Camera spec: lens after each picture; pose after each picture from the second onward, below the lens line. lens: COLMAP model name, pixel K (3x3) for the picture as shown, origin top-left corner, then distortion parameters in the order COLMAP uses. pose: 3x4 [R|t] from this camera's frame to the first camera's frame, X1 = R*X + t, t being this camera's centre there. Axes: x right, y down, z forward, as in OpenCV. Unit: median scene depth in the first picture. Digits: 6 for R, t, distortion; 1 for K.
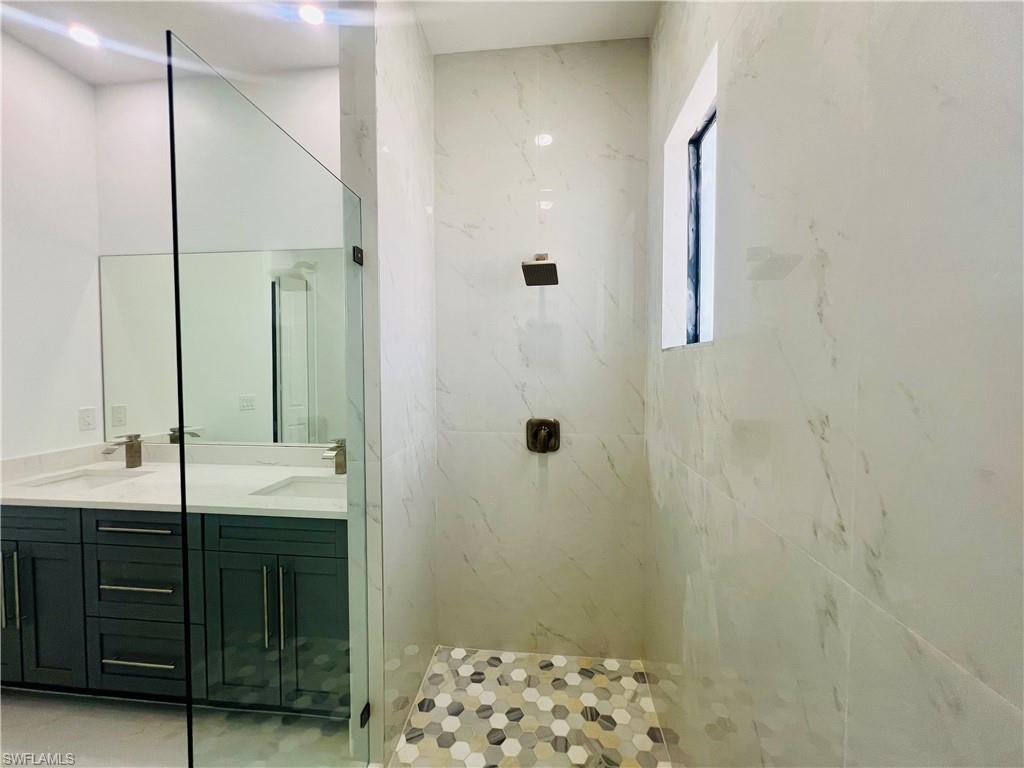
lens RADIAL K [[408.9, 0, 512.0], [0, 408.9, 384.0], [0, 0, 1]] dist [-0.001239, -0.000161]
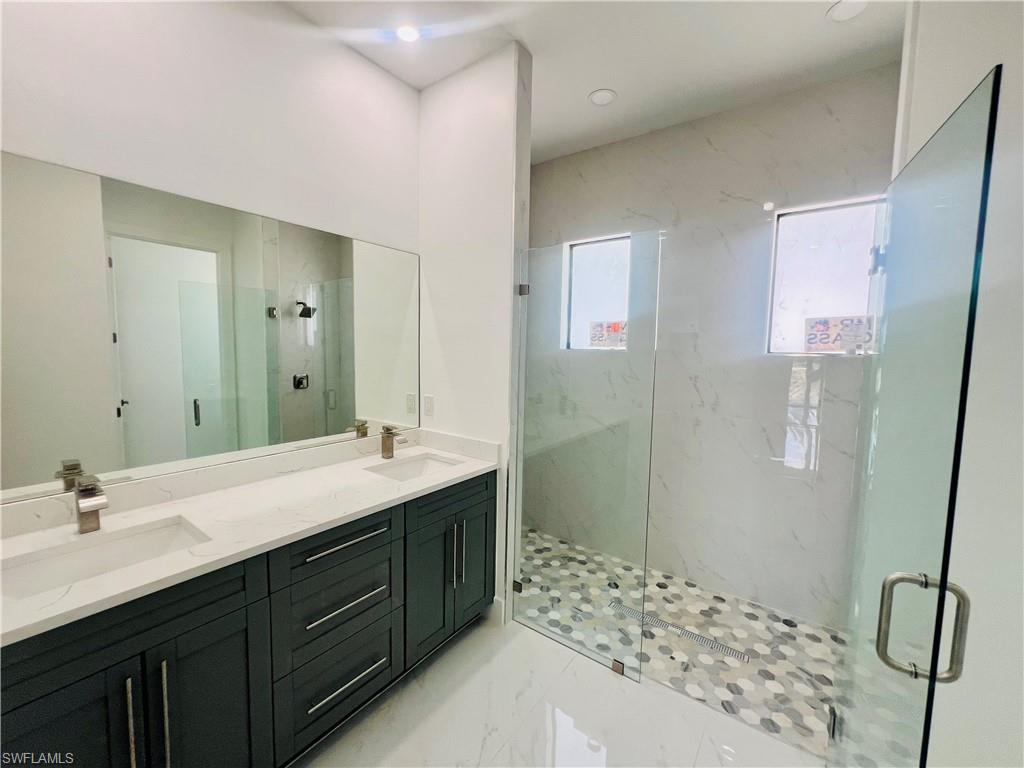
lens RADIAL K [[408.9, 0, 512.0], [0, 408.9, 384.0], [0, 0, 1]] dist [-0.001239, -0.000161]
pose [[0.499218, -0.057992, 0.864533, -1.629877], [0.011480, 0.998113, 0.060324, -0.055438], [-0.866400, -0.020190, 0.498942, 0.243785]]
